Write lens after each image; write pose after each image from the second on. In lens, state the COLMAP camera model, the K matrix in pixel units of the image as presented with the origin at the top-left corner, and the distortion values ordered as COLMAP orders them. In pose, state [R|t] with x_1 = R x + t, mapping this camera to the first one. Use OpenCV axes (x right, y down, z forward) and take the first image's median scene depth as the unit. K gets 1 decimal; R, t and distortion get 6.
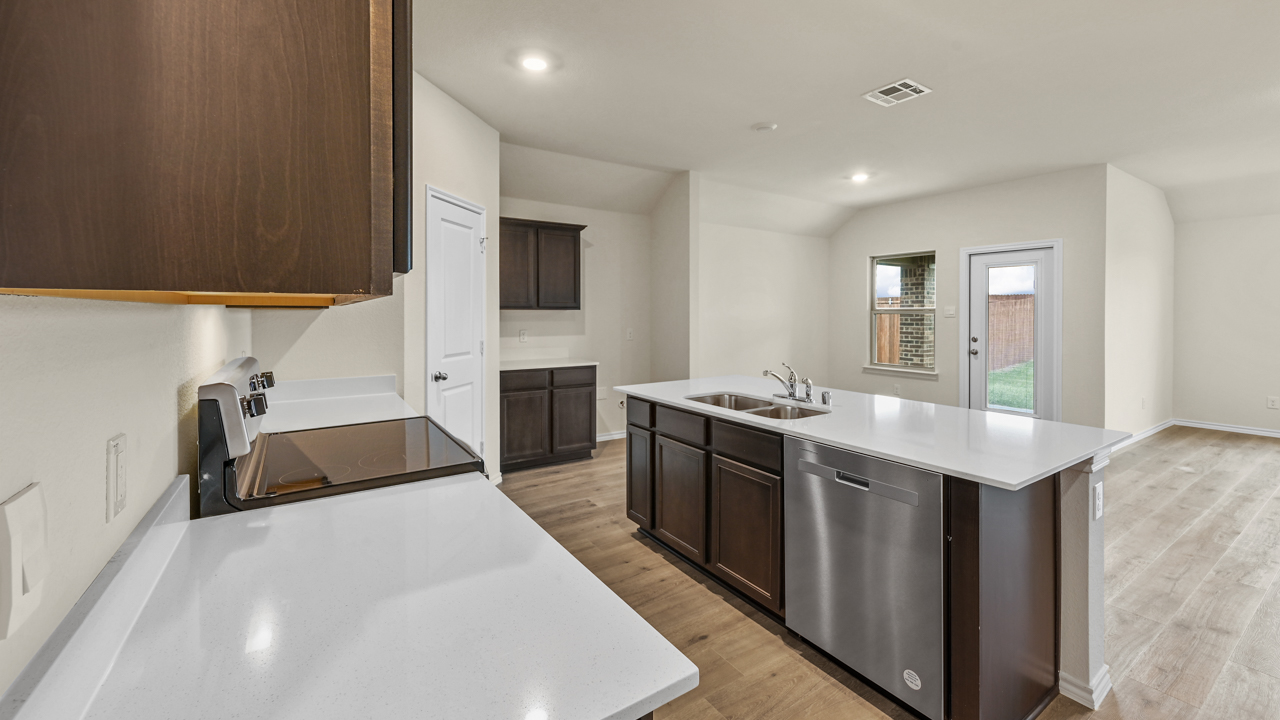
lens RADIAL K [[505.8, 0, 629.7], [0, 505.8, 356.0], [0, 0, 1]] dist [0.002730, 0.000278]
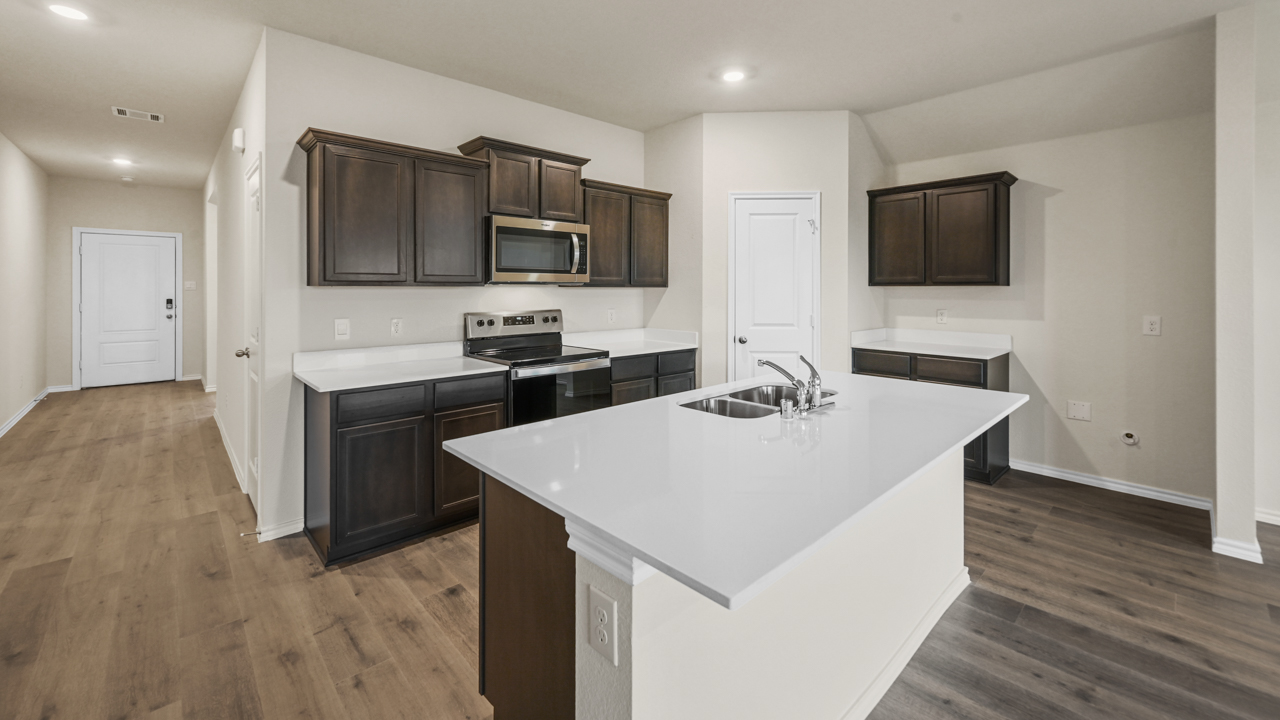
lens RADIAL K [[505.8, 0, 629.7], [0, 505.8, 356.0], [0, 0, 1]] dist [0.002730, 0.000278]
pose [[0.177916, 0.130856, -0.975307, 0.607013], [-0.083360, 0.989561, 0.117562, -0.032812], [0.980509, 0.060385, 0.186966, 0.353287]]
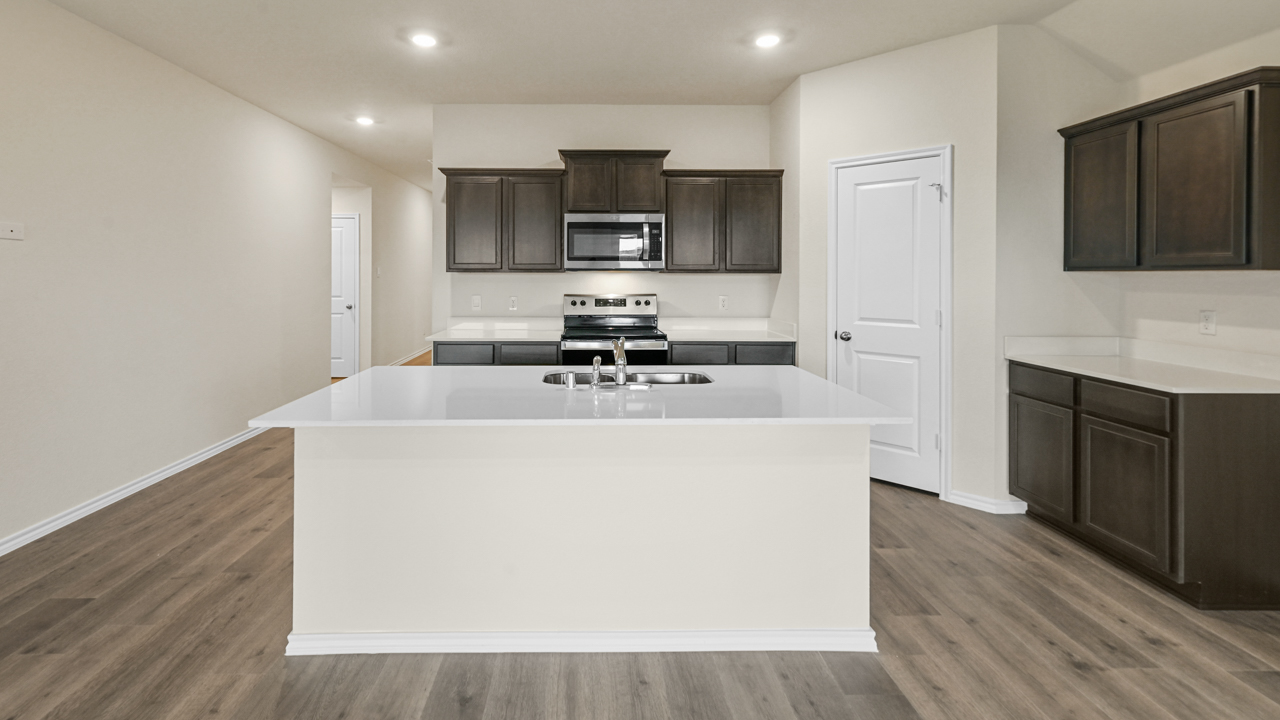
lens RADIAL K [[553.1, 0, 598.2], [0, 553.1, 365.2], [0, 0, 1]] dist [0.000055, 0.000102]
pose [[-0.524748, 0.135431, -0.840416, 0.654489], [-0.074023, 0.976264, 0.203542, -0.072383], [0.848033, 0.169019, -0.502267, 0.847927]]
